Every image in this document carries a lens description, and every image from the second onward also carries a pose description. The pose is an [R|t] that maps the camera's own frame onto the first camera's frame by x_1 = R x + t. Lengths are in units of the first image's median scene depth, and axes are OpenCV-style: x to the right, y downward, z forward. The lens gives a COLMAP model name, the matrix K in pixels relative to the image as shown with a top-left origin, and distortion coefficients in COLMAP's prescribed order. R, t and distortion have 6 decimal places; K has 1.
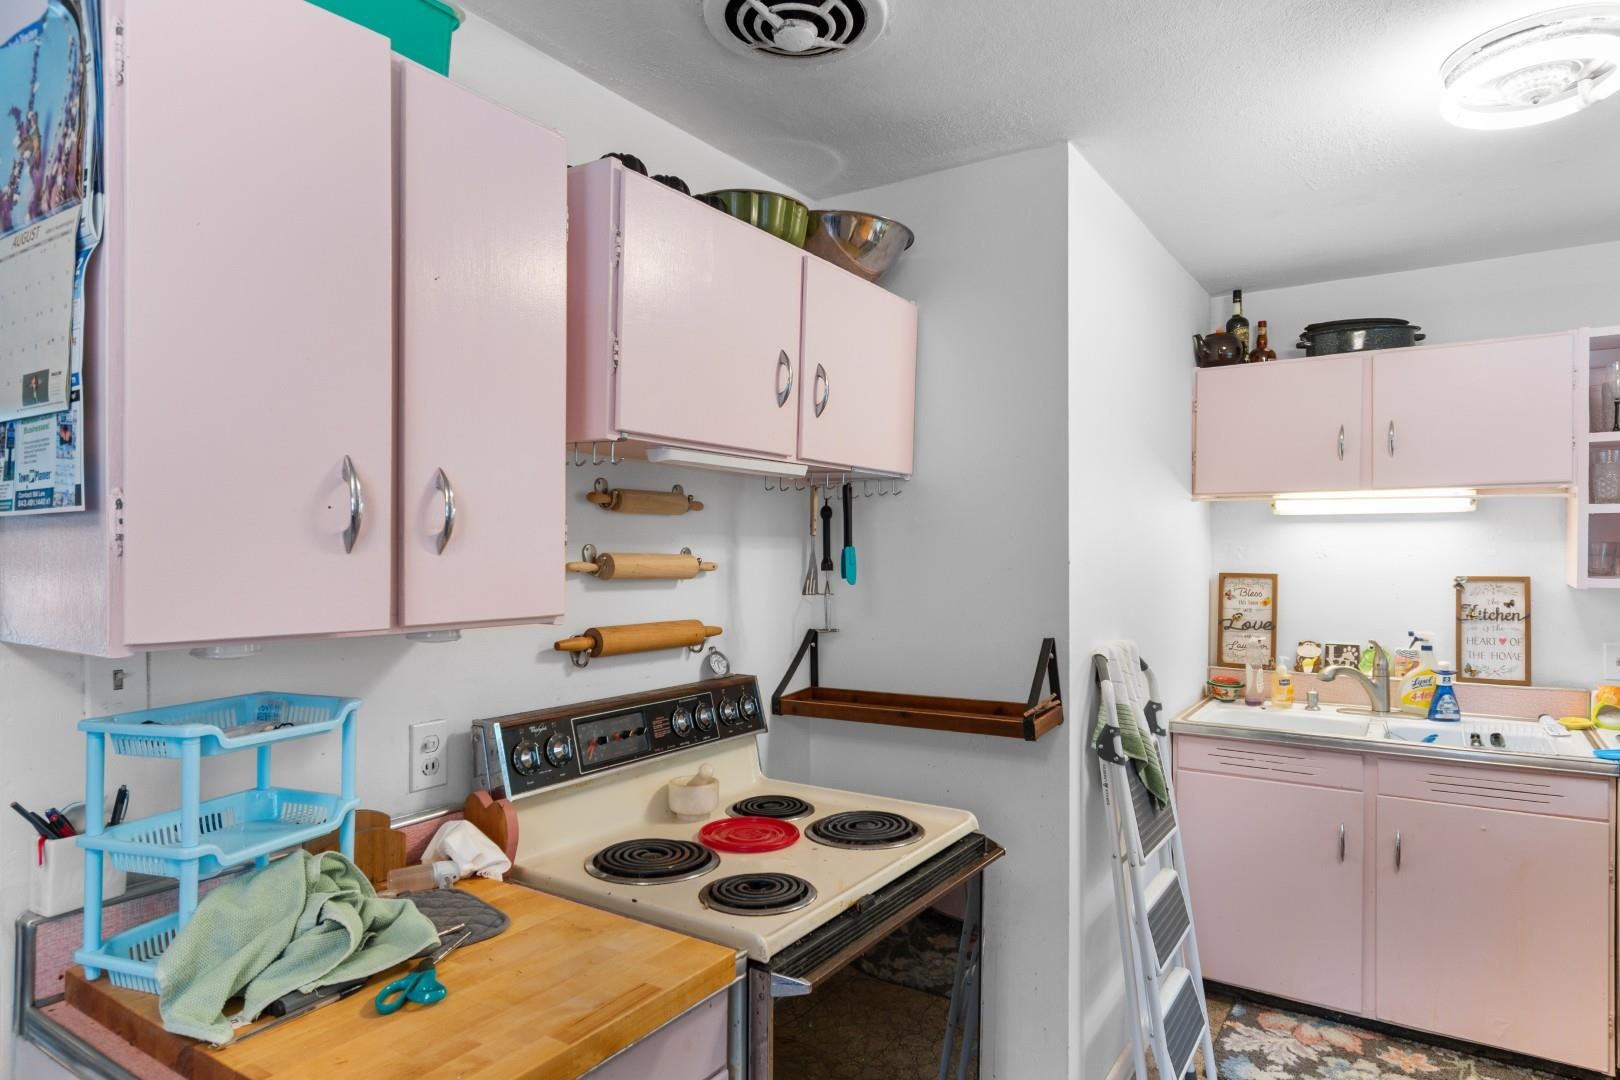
lens RADIAL K [[937.2, 0, 829.6], [0, 937.2, 556.3], [0, 0, 1]] dist [0.001760, -0.001199]
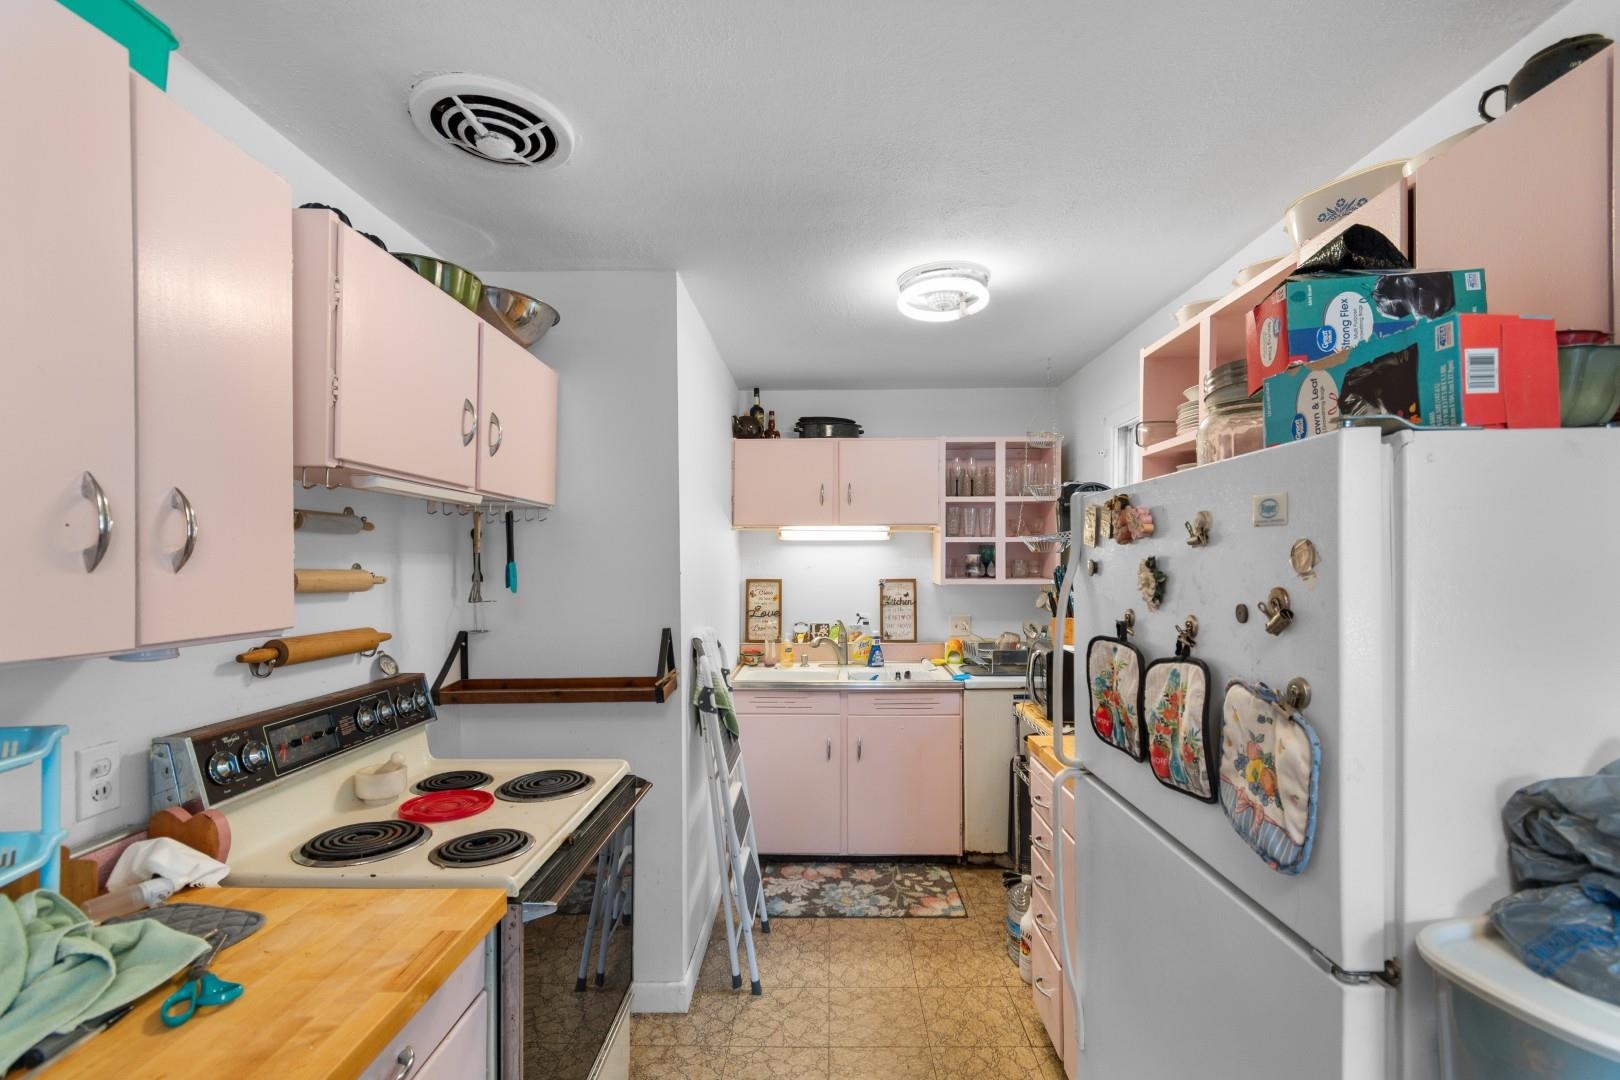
lens RADIAL K [[712.1, 0, 815.9], [0, 712.1, 571.7], [0, 0, 1]] dist [-0.000613, -0.000482]
pose [[0.848159, -0.009012, 0.529666, -0.125223], [0.005827, 0.999954, 0.007683, -0.002525], [-0.529710, -0.003430, 0.848172, -0.008078]]
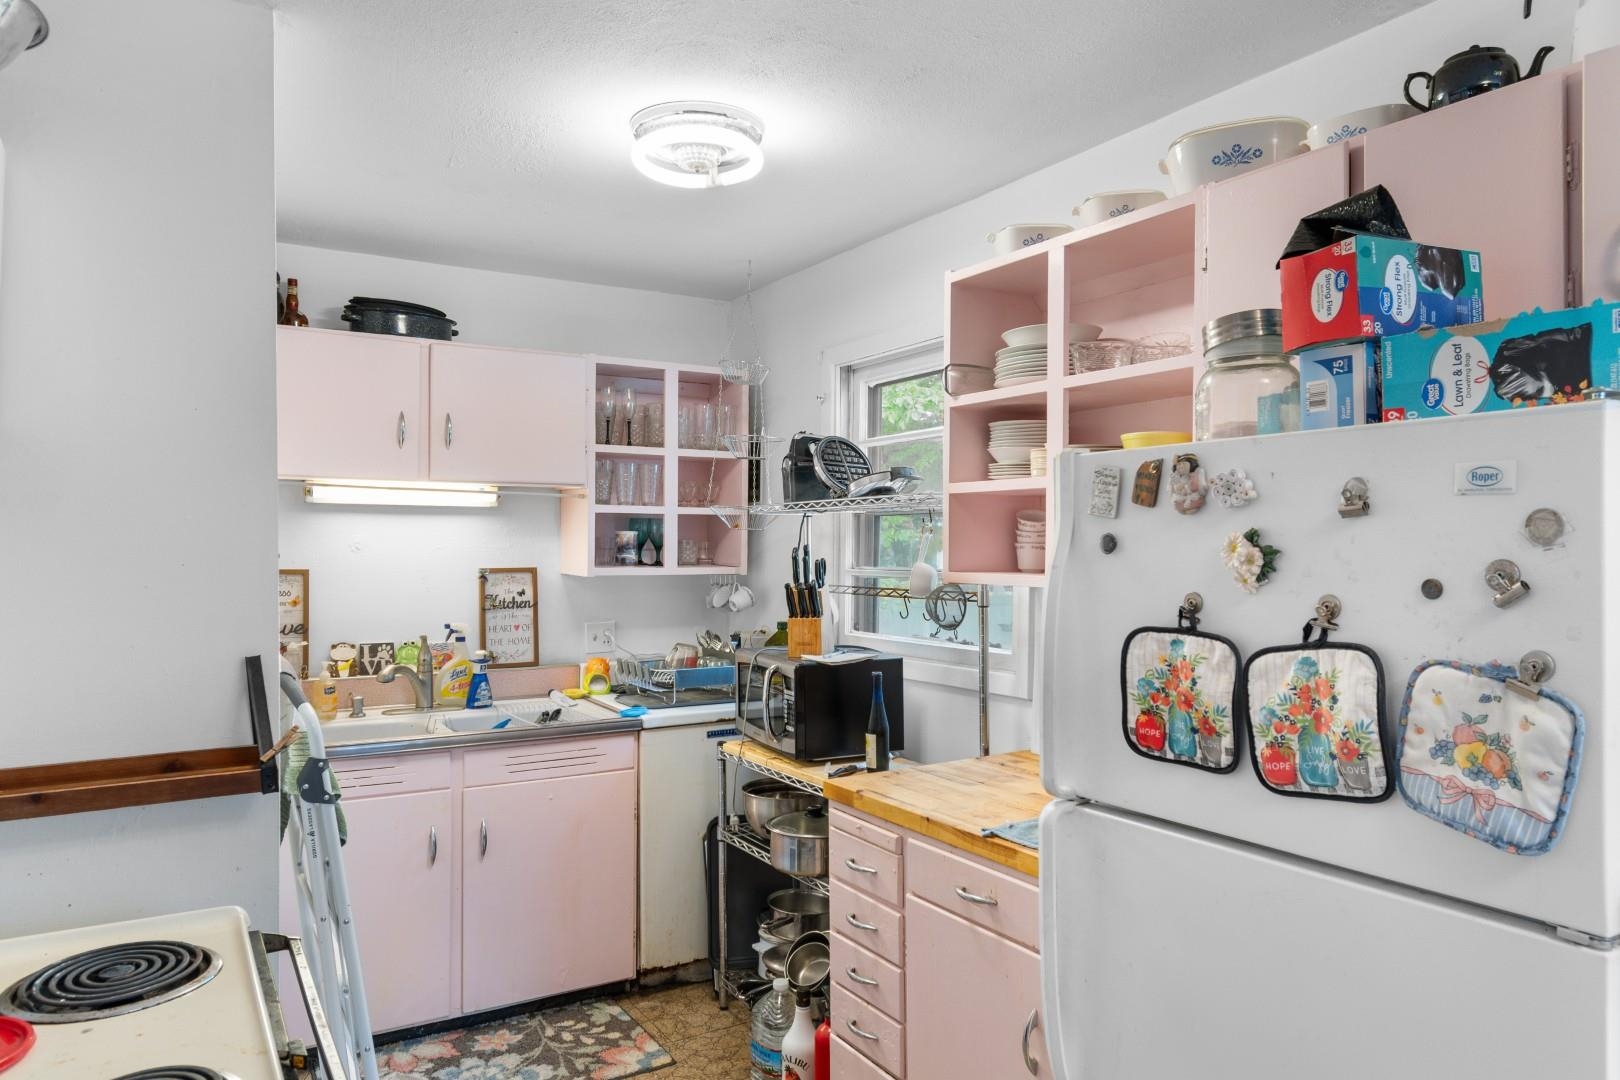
lens RADIAL K [[1057.5, 0, 807.8], [0, 1057.5, 547.2], [0, 0, 1]] dist [0.003943, -0.000962]
pose [[0.440094, 0.002284, 0.897949, -0.308134], [0.002171, 0.999991, -0.003607, 0.003641], [-0.897949, 0.003537, 0.440085, 0.206026]]
